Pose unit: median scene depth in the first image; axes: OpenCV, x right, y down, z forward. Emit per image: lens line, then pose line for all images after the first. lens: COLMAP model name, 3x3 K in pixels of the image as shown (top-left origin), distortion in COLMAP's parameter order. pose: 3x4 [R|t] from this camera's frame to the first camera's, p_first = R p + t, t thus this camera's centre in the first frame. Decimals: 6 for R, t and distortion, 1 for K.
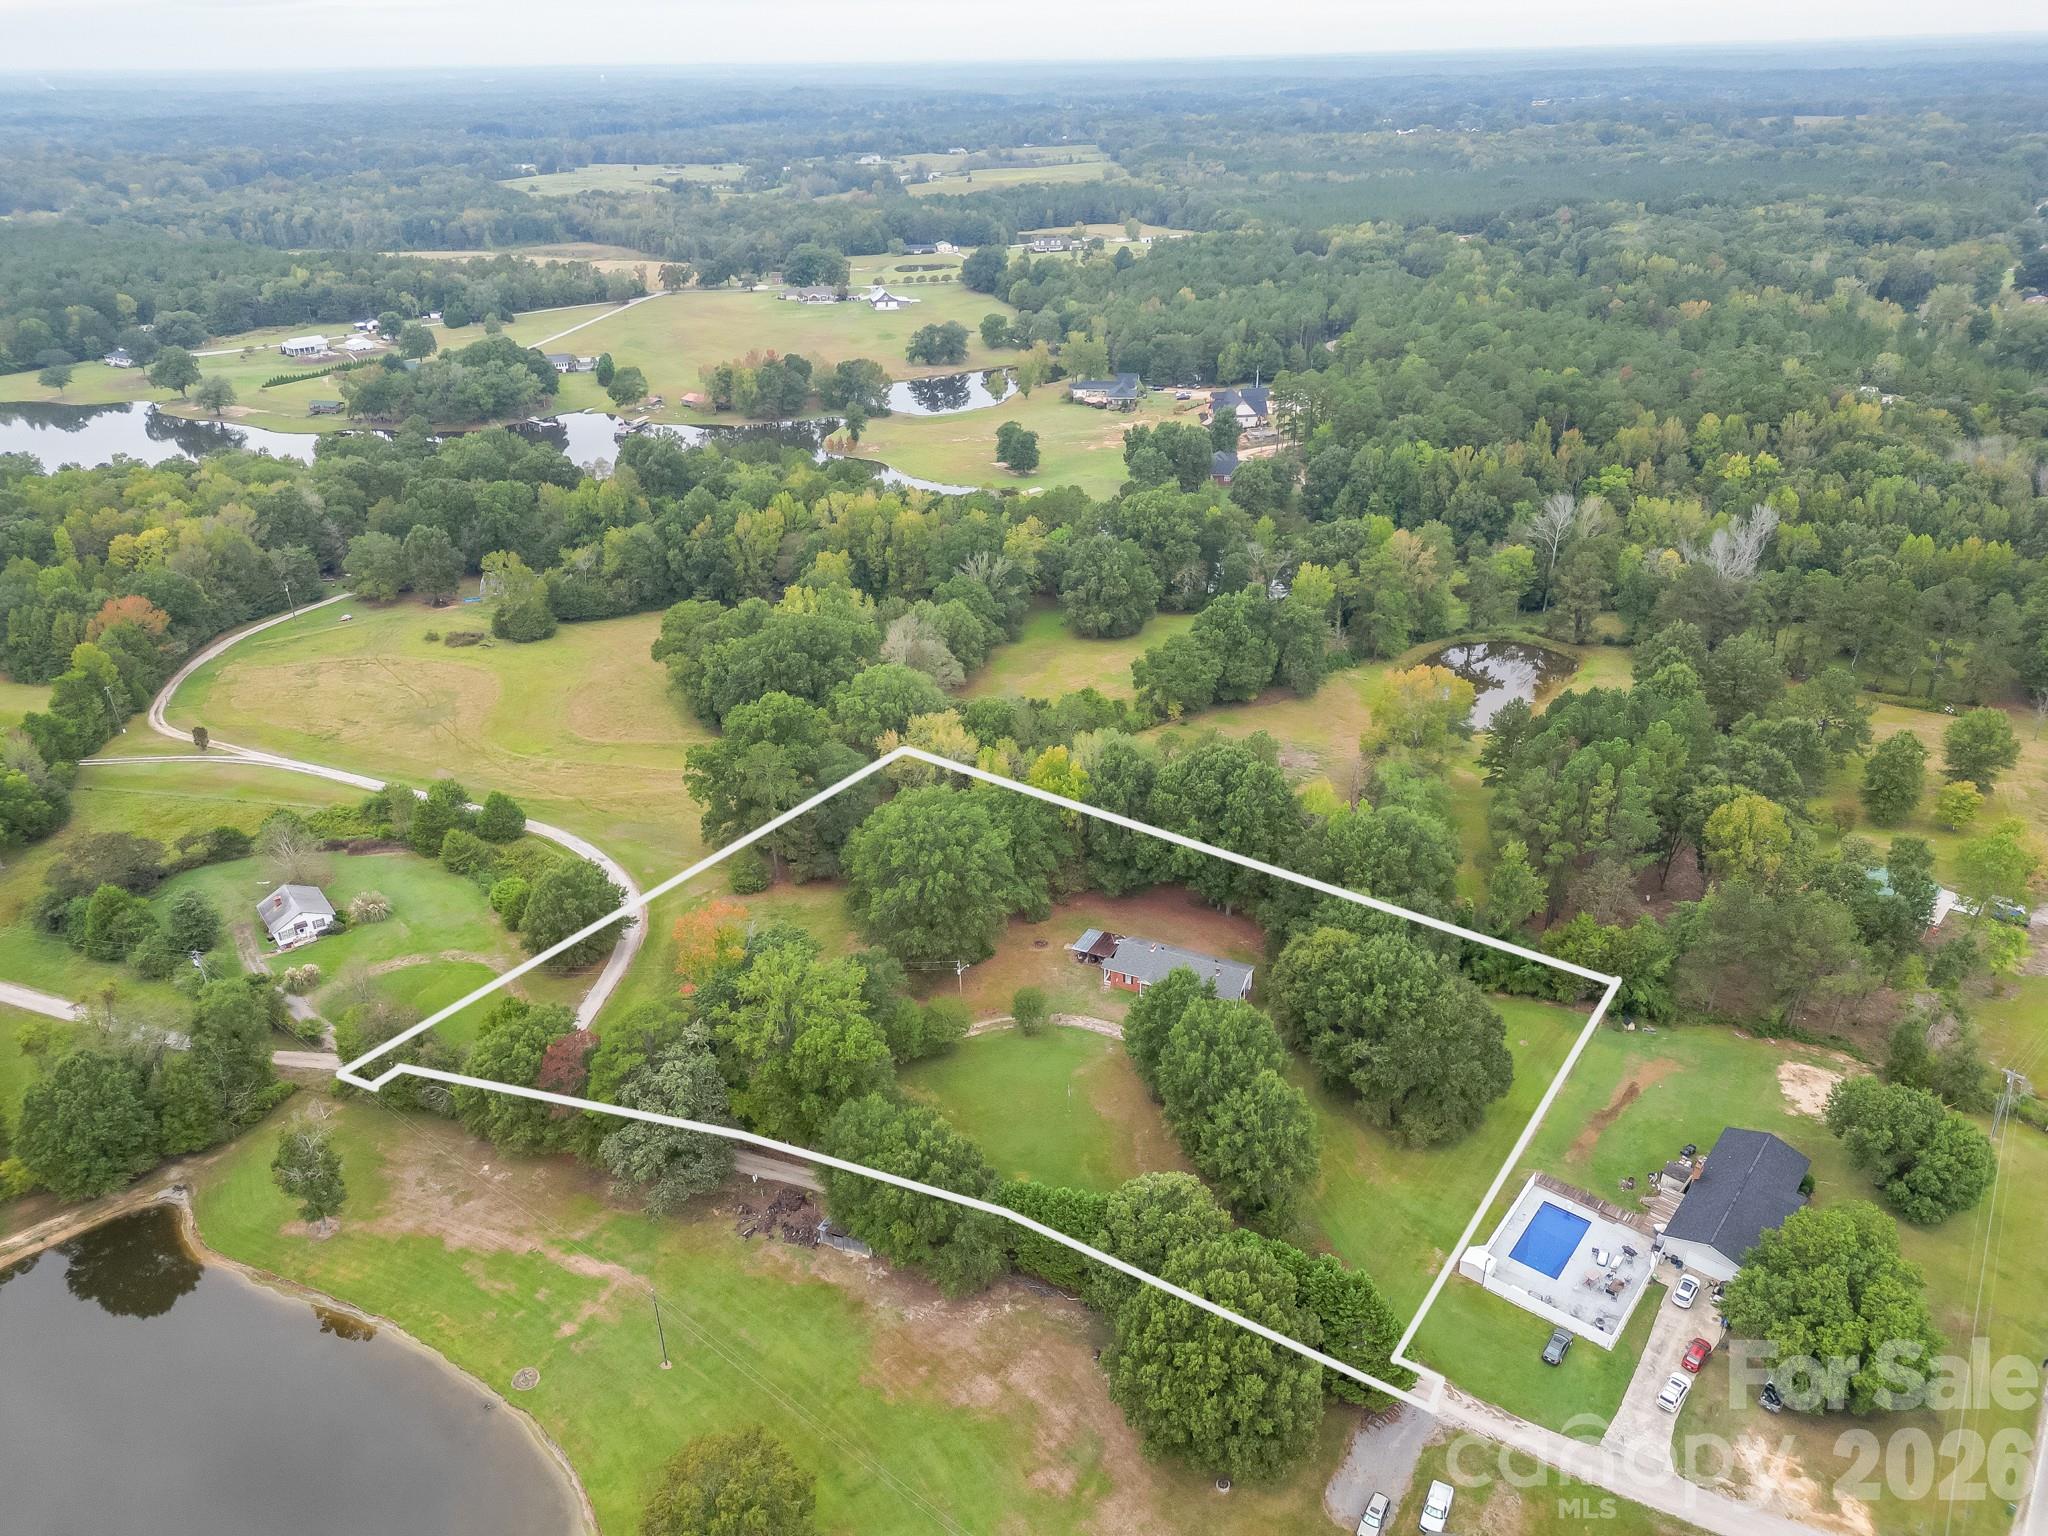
lens RADIAL K [[1421.7, 0, 1024.0], [0, 1421.7, 768.0], [0, 0, 1]] dist [0.079466, -0.072096]
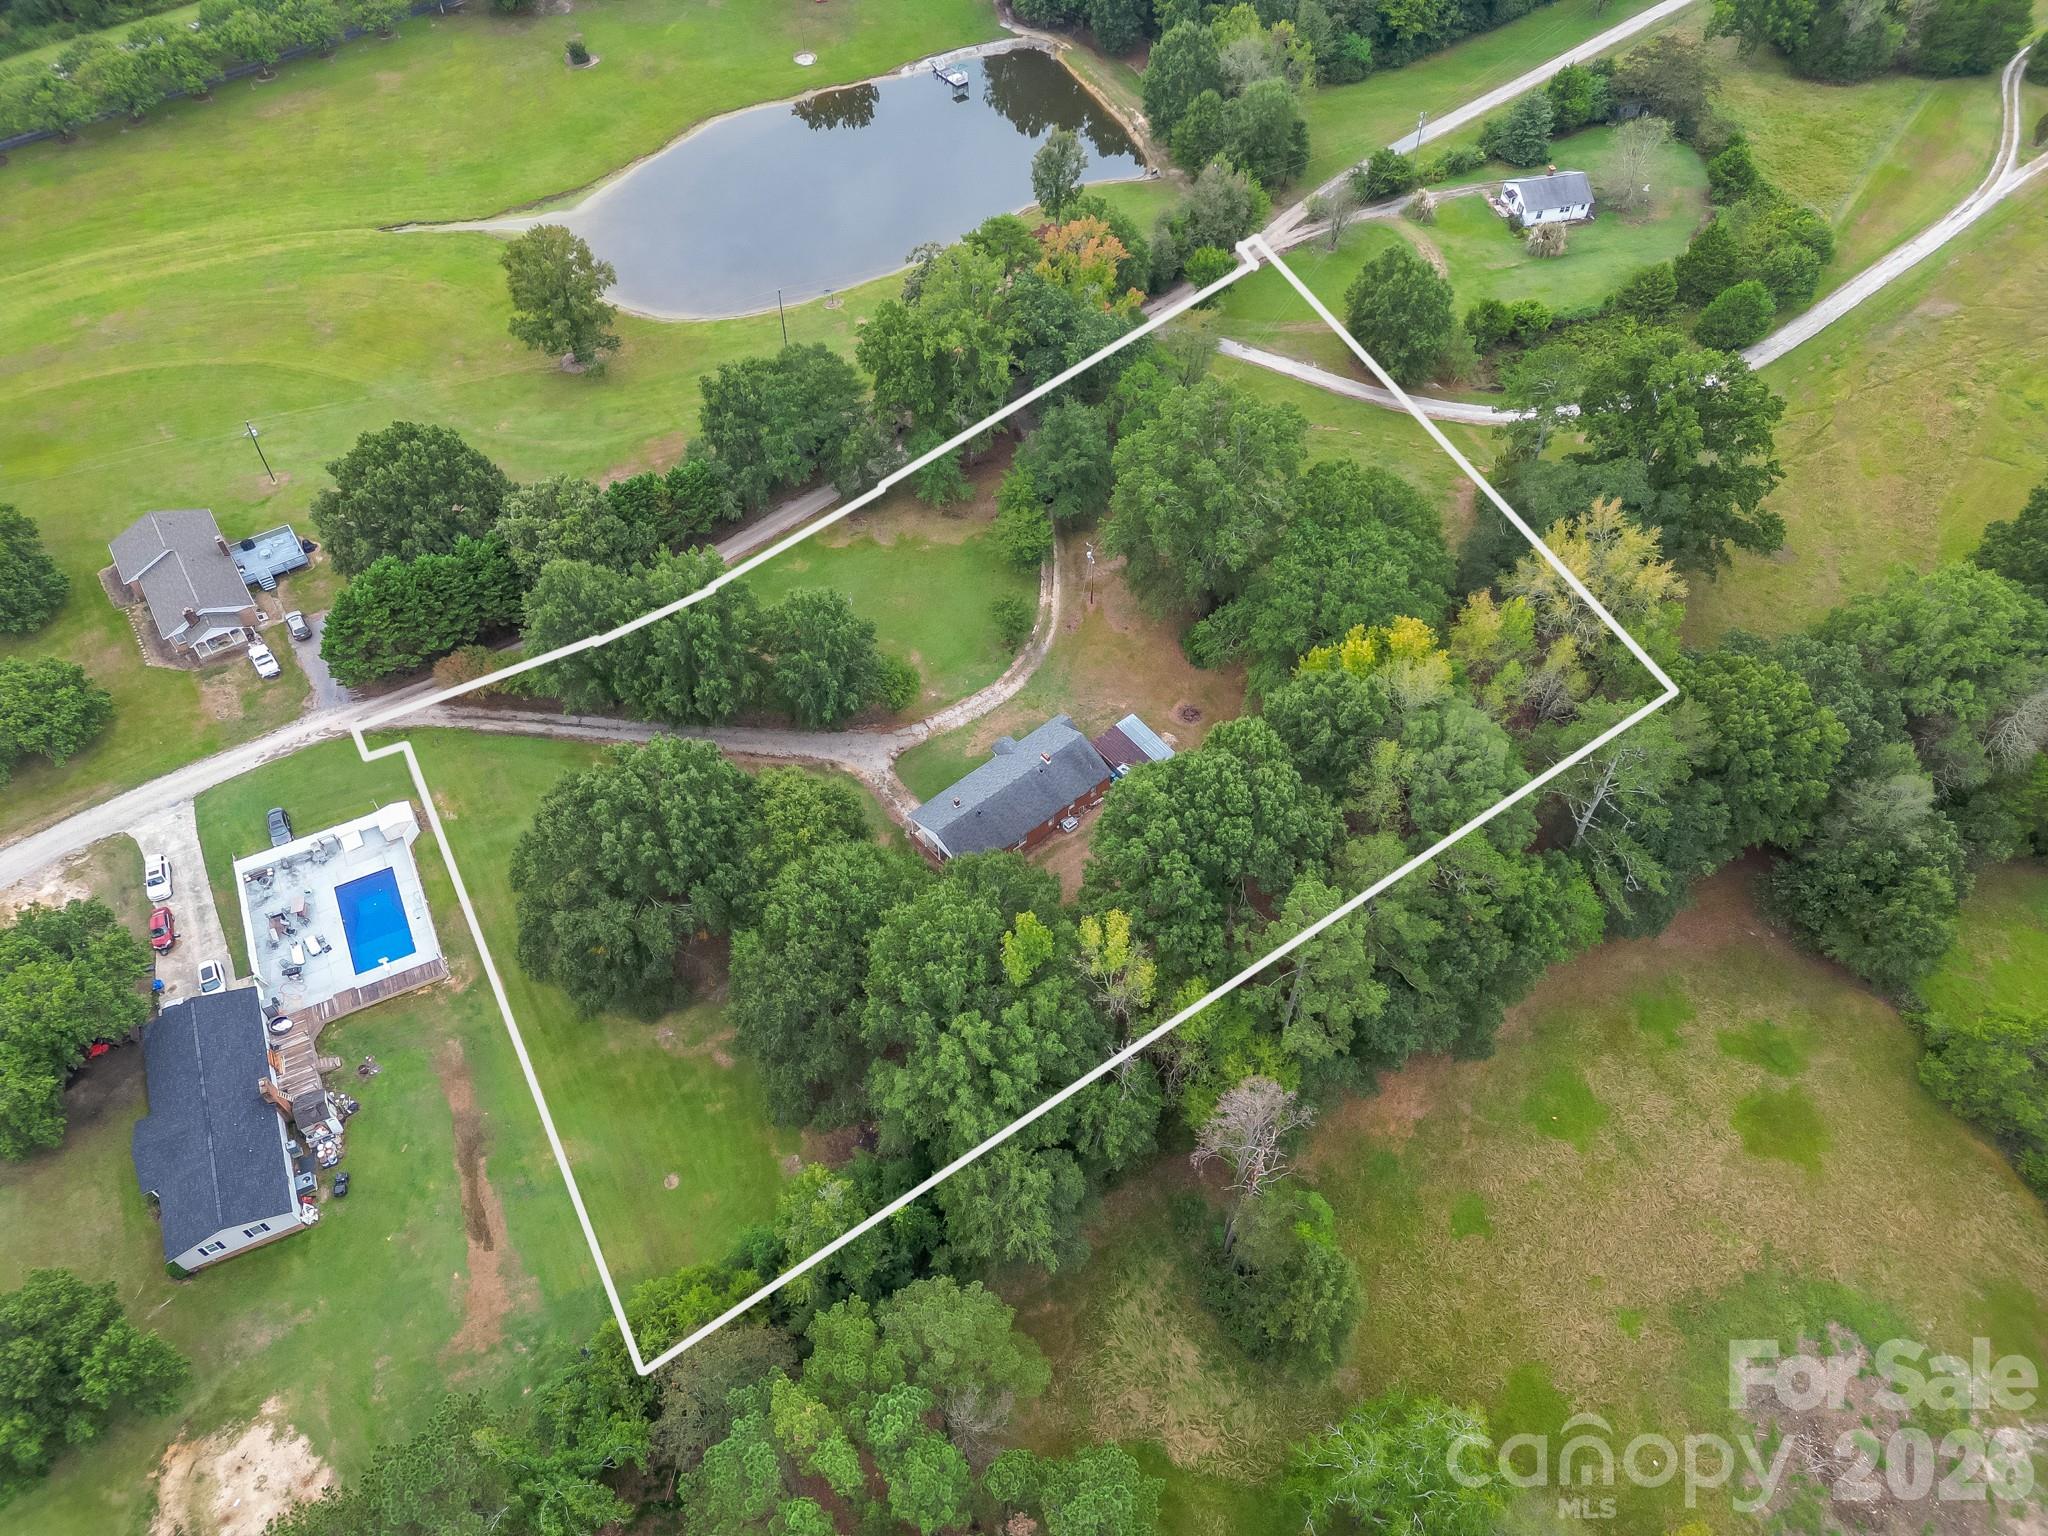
lens RADIAL K [[1421.7, 0, 1024.0], [0, 1421.7, 768.0], [0, 0, 1]] dist [0.079466, -0.072096]
pose [[-0.416038, 0.718013, -0.558005, 0.572073], [-0.395339, 0.409792, 0.822057, -0.511778], [0.818914, 0.562608, 0.113369, 1.088387]]
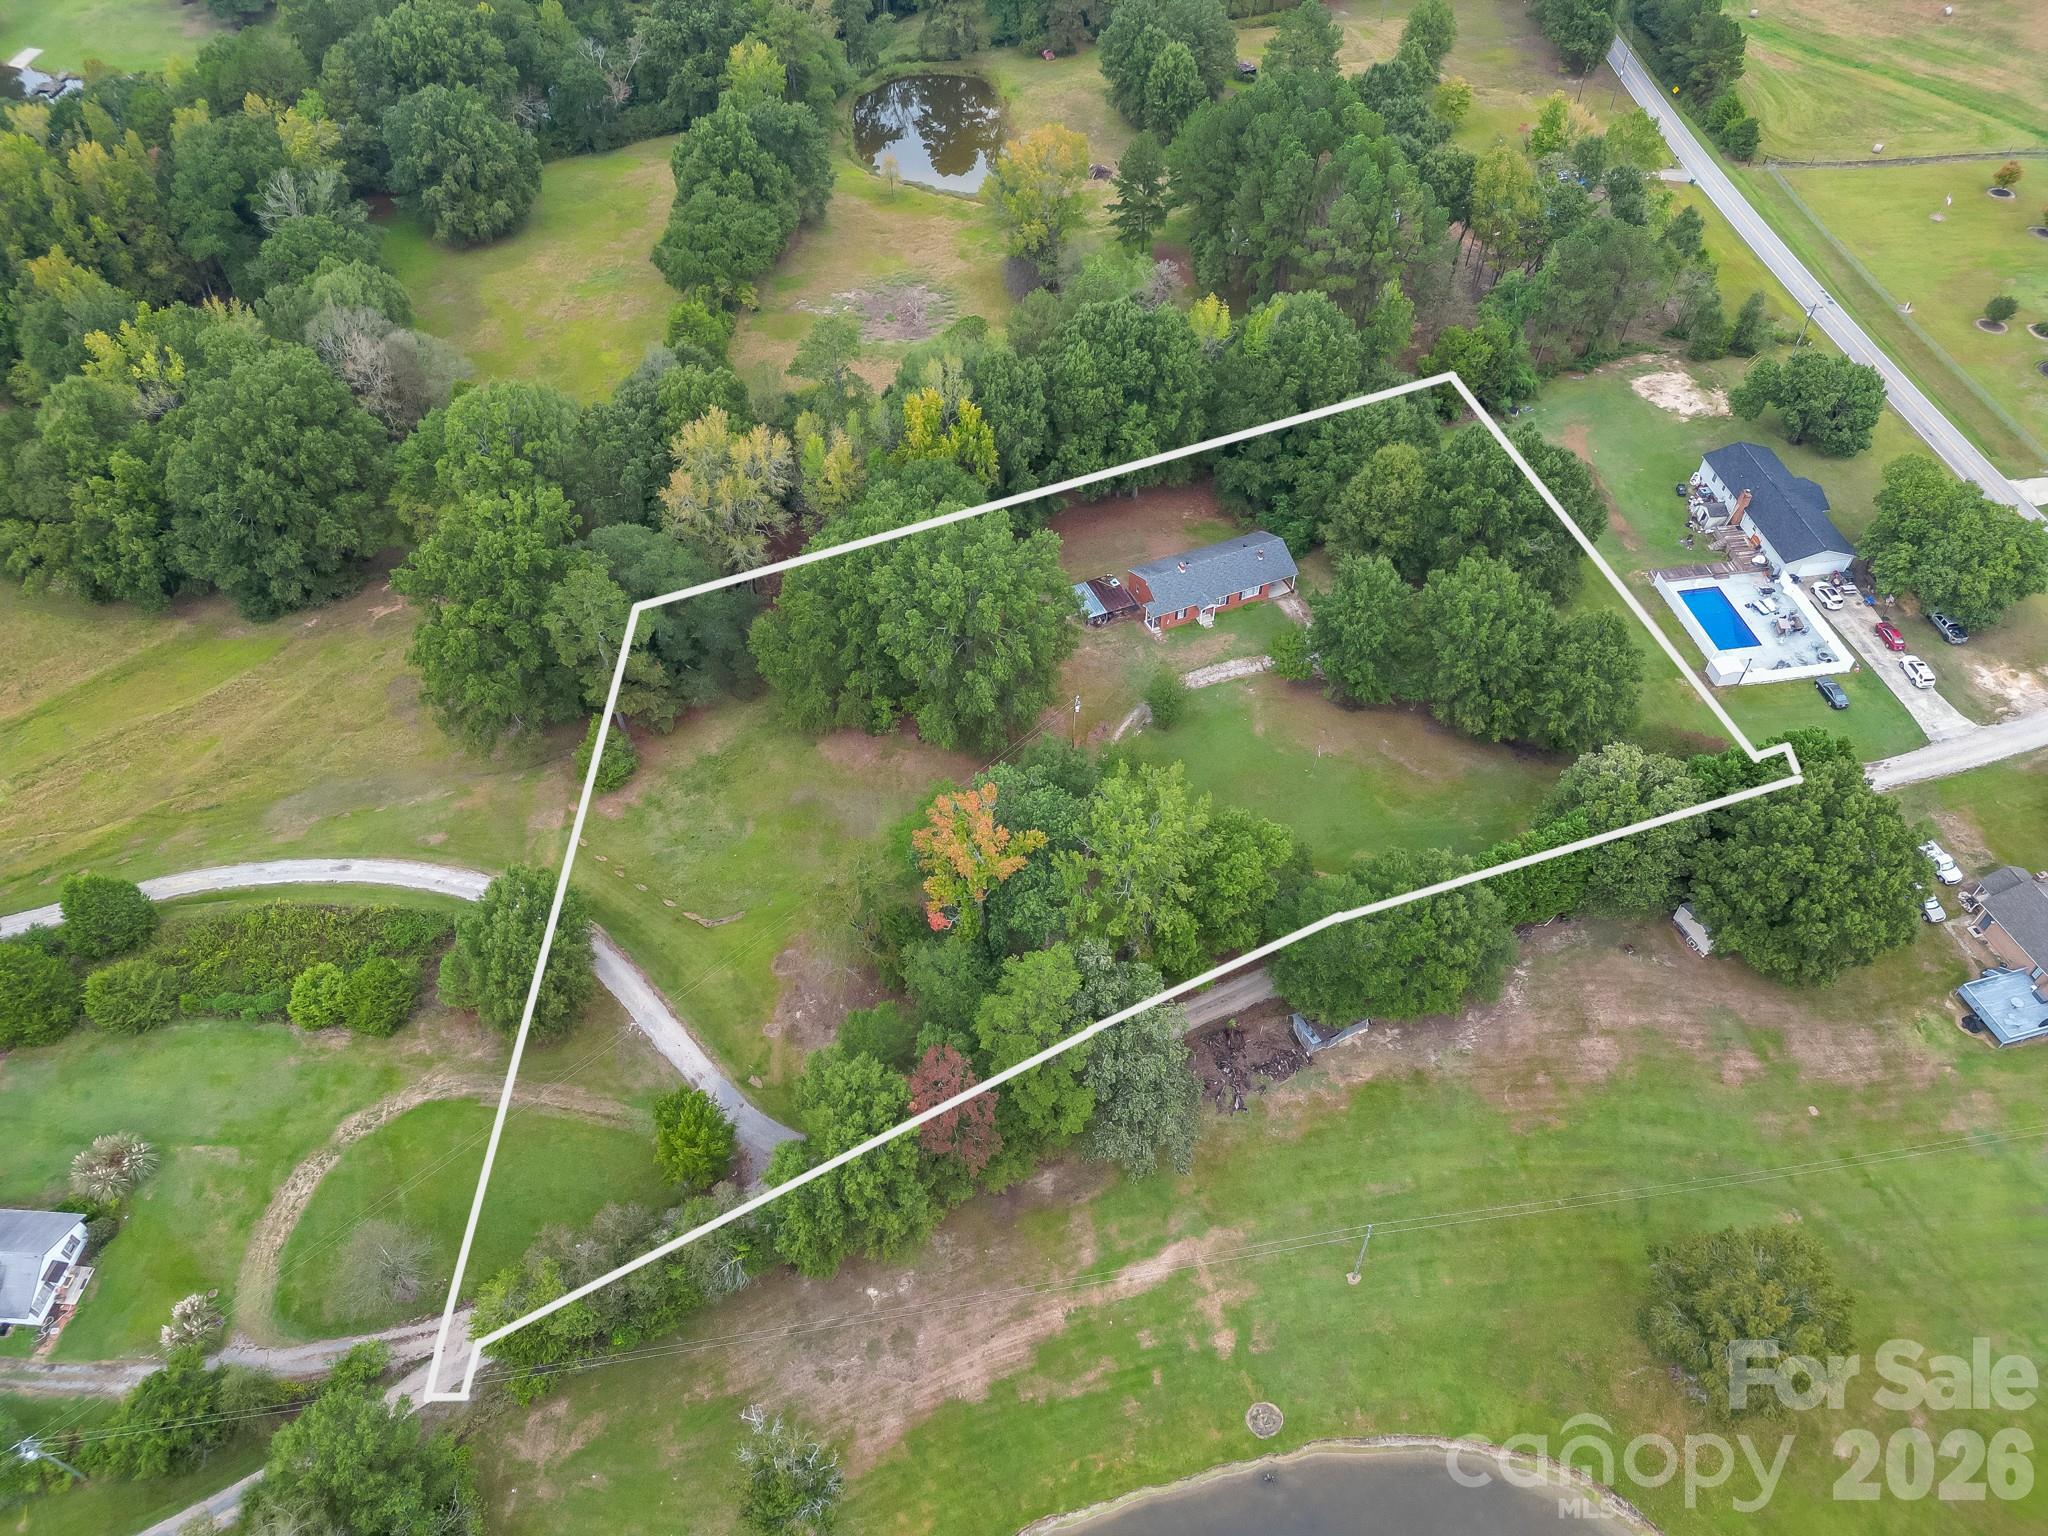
lens RADIAL K [[1421.7, 0, 1024.0], [0, 1421.7, 768.0], [0, 0, 1]] dist [0.079466, -0.072096]
pose [[0.673864, -0.542951, 0.501110, -0.551816], [0.329797, 0.827946, 0.453585, -0.227534], [-0.661167, -0.140390, 0.736987, 0.495723]]
